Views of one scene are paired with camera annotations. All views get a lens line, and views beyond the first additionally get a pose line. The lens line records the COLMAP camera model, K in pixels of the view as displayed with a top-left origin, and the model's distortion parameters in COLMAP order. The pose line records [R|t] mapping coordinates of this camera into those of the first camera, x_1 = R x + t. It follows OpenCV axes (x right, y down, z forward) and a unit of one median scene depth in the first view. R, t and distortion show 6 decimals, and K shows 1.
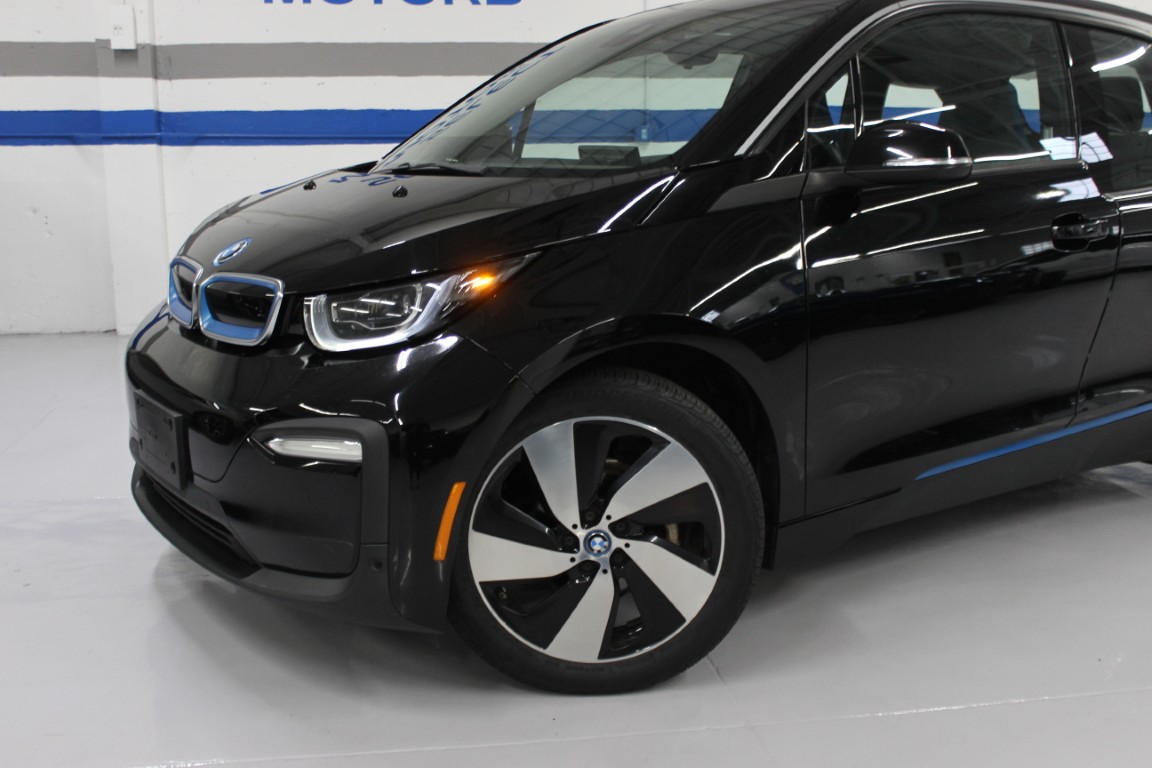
lens RADIAL K [[1256.3, 0, 576.0], [0, 1256.3, 384.0], [0, 0, 1]] dist [-0.116583, 0.145009]
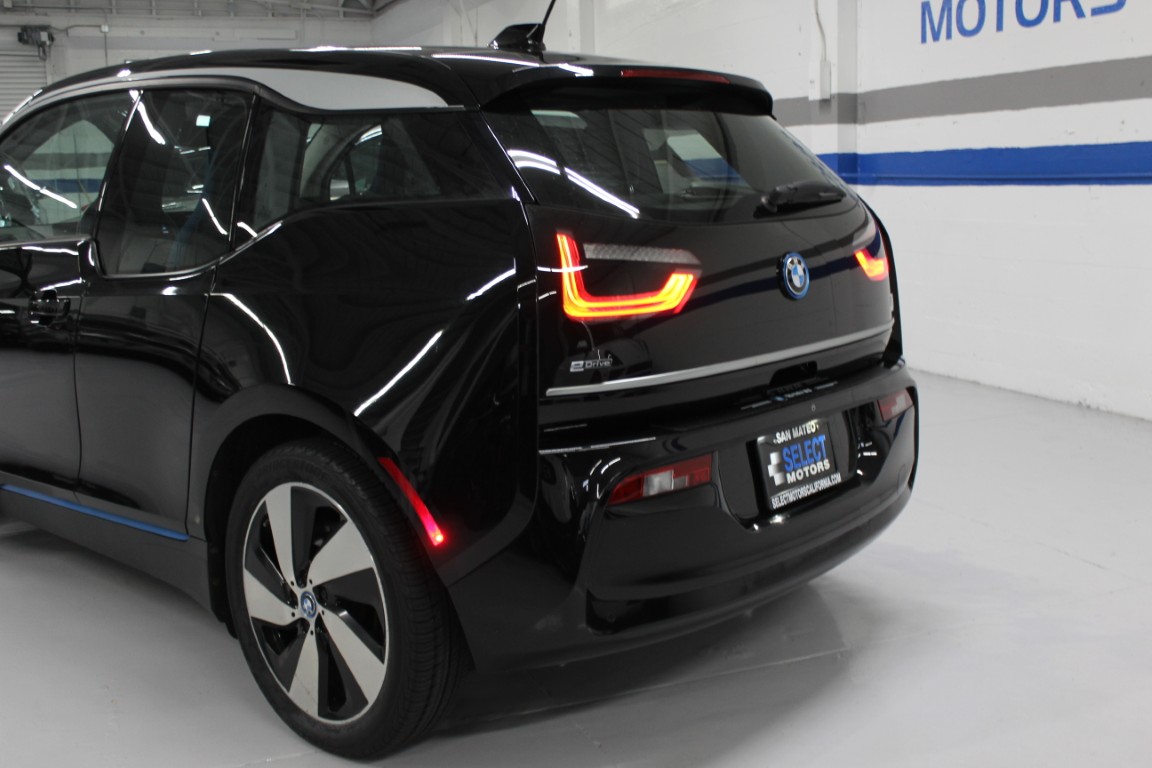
lens RADIAL K [[1245.8, 0, 579.5], [0, 1245.8, 390.4], [0, 0, 1]] dist [-0.191174, 0.359801]
pose [[0.669726, 0.091356, -0.736968, 0.897384], [-0.100485, 0.994425, 0.031954, -0.104841], [0.735778, 0.052653, 0.675172, 0.457915]]
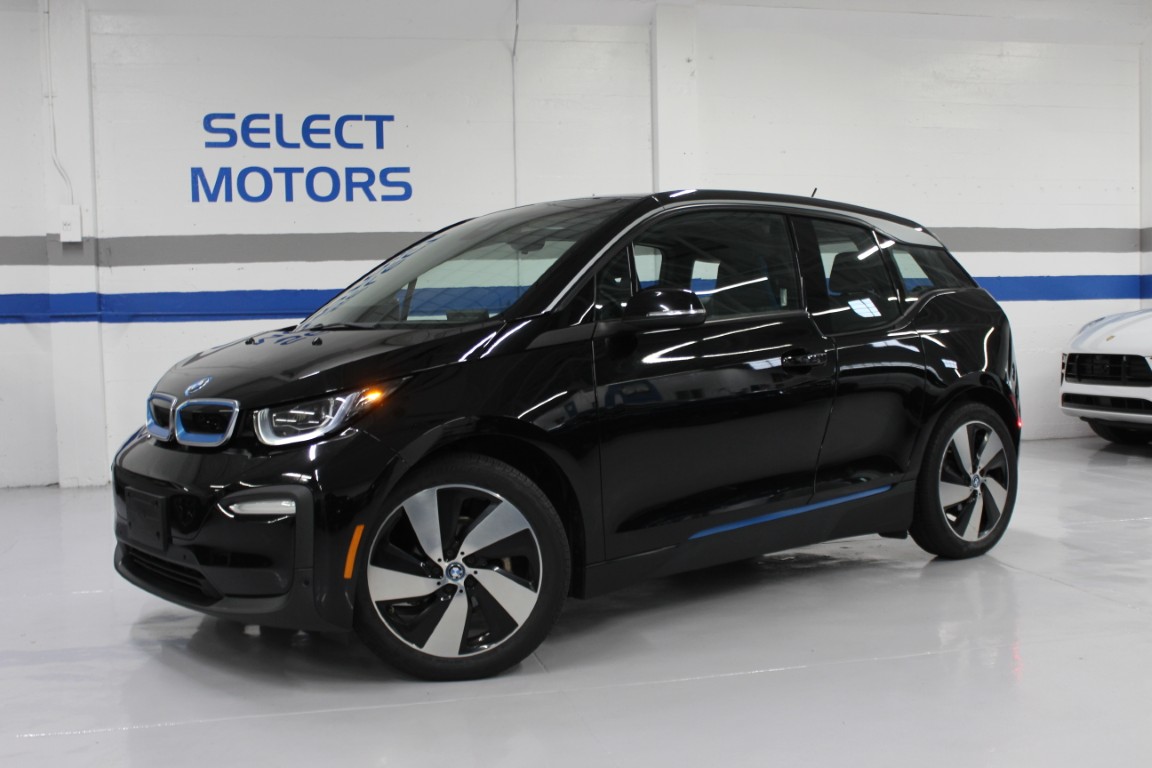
lens RADIAL K [[1256.3, 0, 576.0], [0, 1256.3, 384.0], [0, 0, 1]] dist [-0.116583, 0.145009]
pose [[0.996732, -0.024205, 0.077072, 0.049692], [0.034738, 0.989766, -0.138405, 0.115612], [-0.072933, 0.140630, 0.987372, -0.486736]]
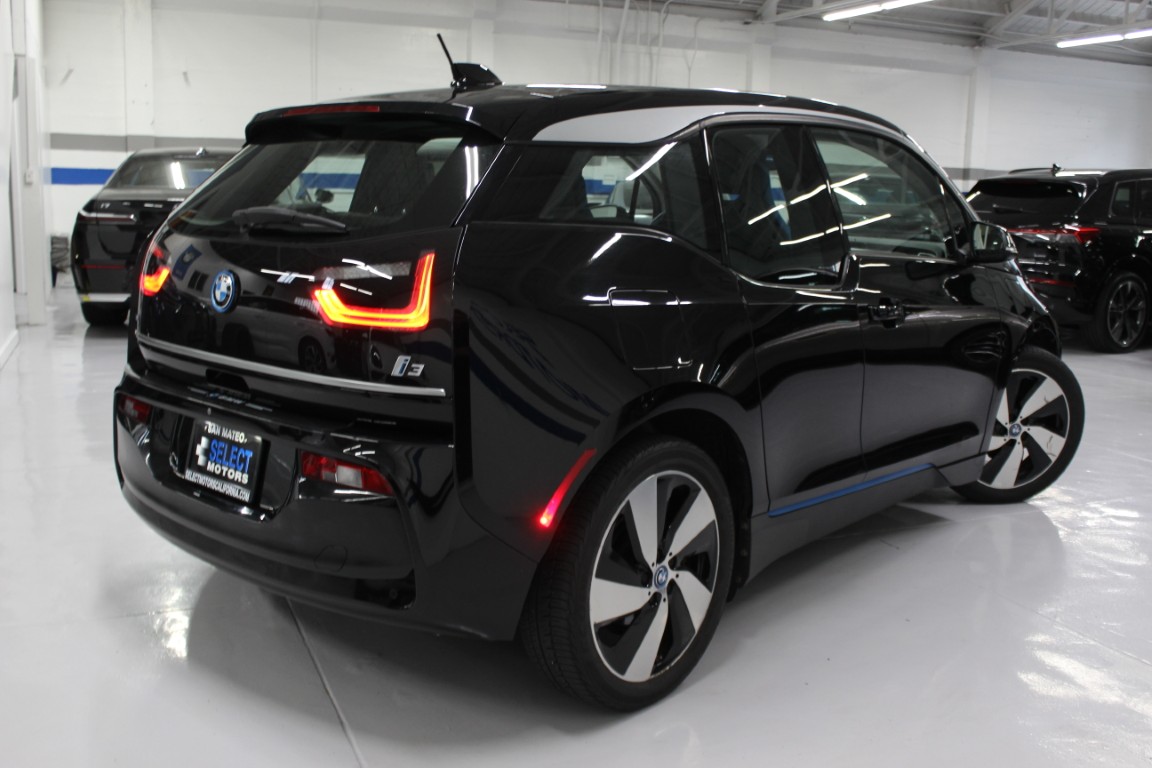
lens RADIAL K [[1122.7, 0, 576.0], [0, 1122.7, 384.0], [0, 0, 1]] dist [-0.143283, 0.145968]
pose [[-0.734705, 0.073293, -0.674416, 0.702735], [-0.173347, 0.940859, 0.291093, -0.462554], [0.655865, 0.330775, -0.678549, 2.237460]]
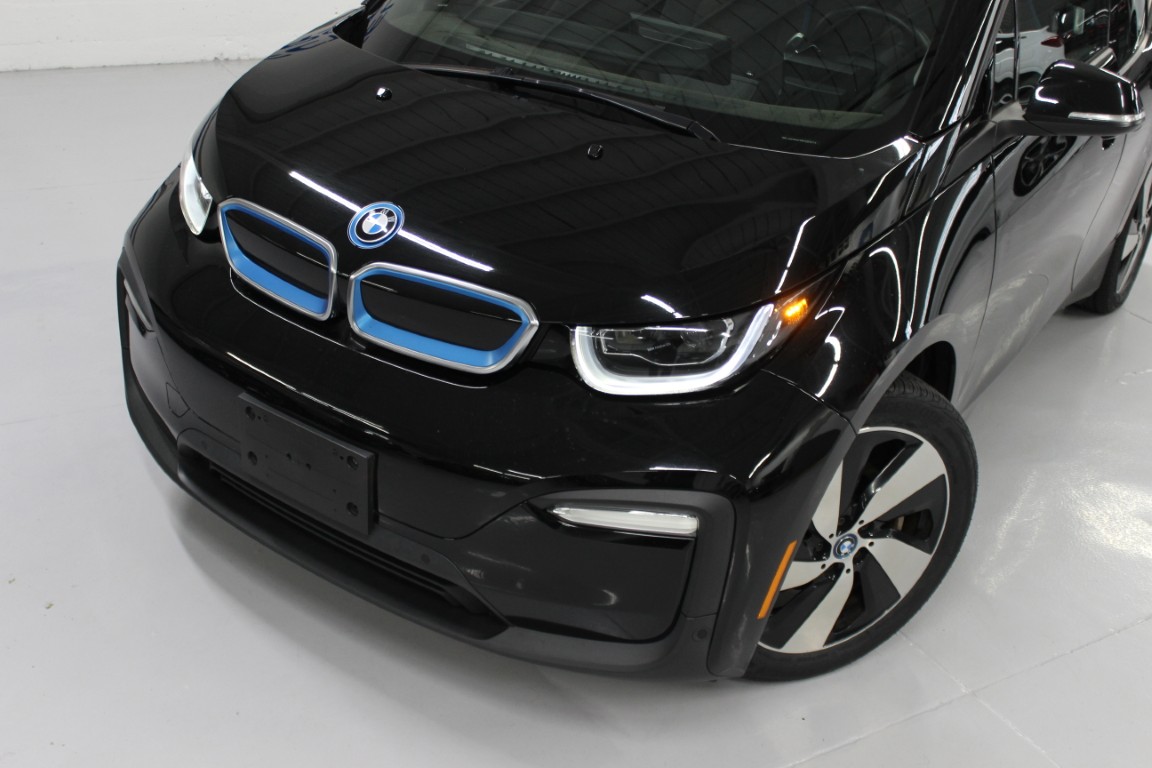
lens RADIAL K [[1256.3, 0, 576.0], [0, 1256.3, 384.0], [0, 0, 1]] dist [-0.116583, 0.145009]
pose [[0.926497, -0.100345, 0.362676, -0.508595], [-0.013537, 0.954279, 0.298610, -0.275918], [-0.376058, -0.281571, 0.882779, 0.255963]]
